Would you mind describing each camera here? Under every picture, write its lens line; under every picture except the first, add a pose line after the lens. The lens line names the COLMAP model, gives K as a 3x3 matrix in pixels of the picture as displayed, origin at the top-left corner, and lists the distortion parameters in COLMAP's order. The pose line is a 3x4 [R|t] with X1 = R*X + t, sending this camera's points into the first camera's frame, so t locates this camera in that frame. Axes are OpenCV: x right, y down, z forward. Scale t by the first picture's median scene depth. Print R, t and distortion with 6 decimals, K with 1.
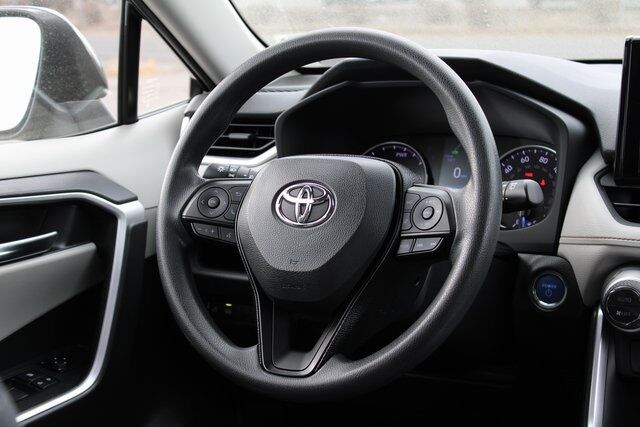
lens RADIAL K [[1176.7, 0, 320.4], [0, 1176.7, 208.9], [0, 0, 1]] dist [-0.015410, 0.000000]
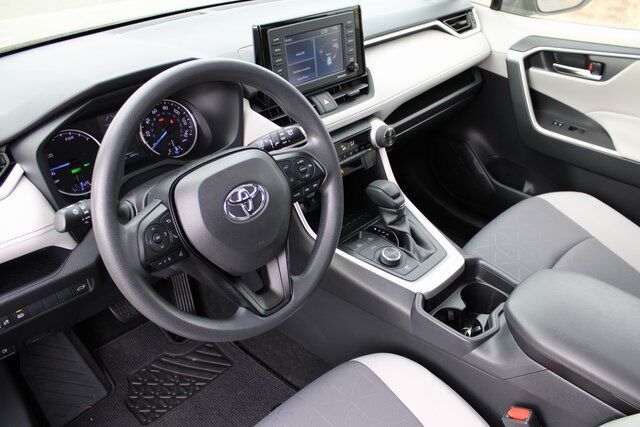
lens RADIAL K [[540.5, 0, 321.7], [0, 540.5, 216.5], [0, 0, 1]] dist [-0.124730, 0.044316]
pose [[0.263053, -0.490403, 0.830848, -0.470228], [0.158680, 0.871441, 0.464123, -0.239281], [-0.951643, 0.009750, 0.307053, 0.663781]]
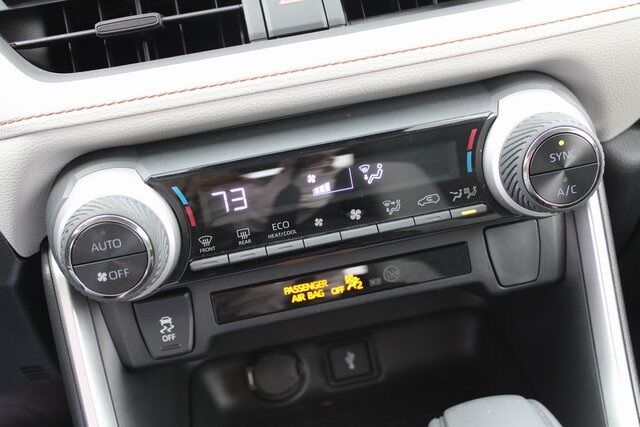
lens RADIAL K [[819.0, 0, 327.1], [0, 819.0, 213.2], [0, 0, 1]] dist [-0.060469, 0.000000]
pose [[0.793620, -0.325099, 0.514274, 0.154476], [0.222309, 0.941772, 0.252279, 0.005310], [-0.566345, -0.085885, 0.819681, 0.635024]]
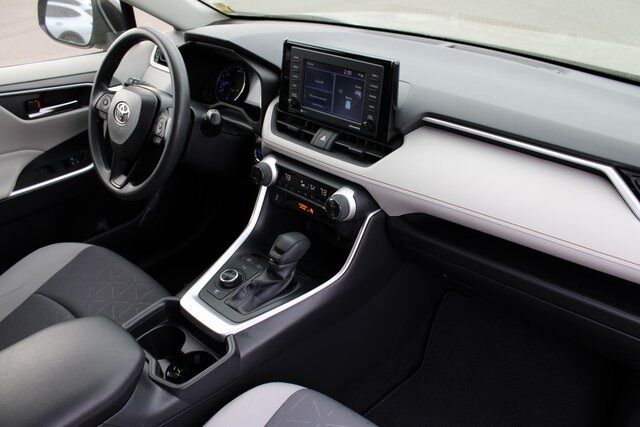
lens RADIAL K [[540.5, 0, 318.4], [0, 540.5, 210.7], [0, 0, 1]] dist [-0.124730, 0.044316]
pose [[0.969503, 0.144303, -0.198094, 0.518402], [-0.068031, 0.934973, 0.348134, -0.186346], [0.235449, -0.324040, 0.916276, 0.102644]]
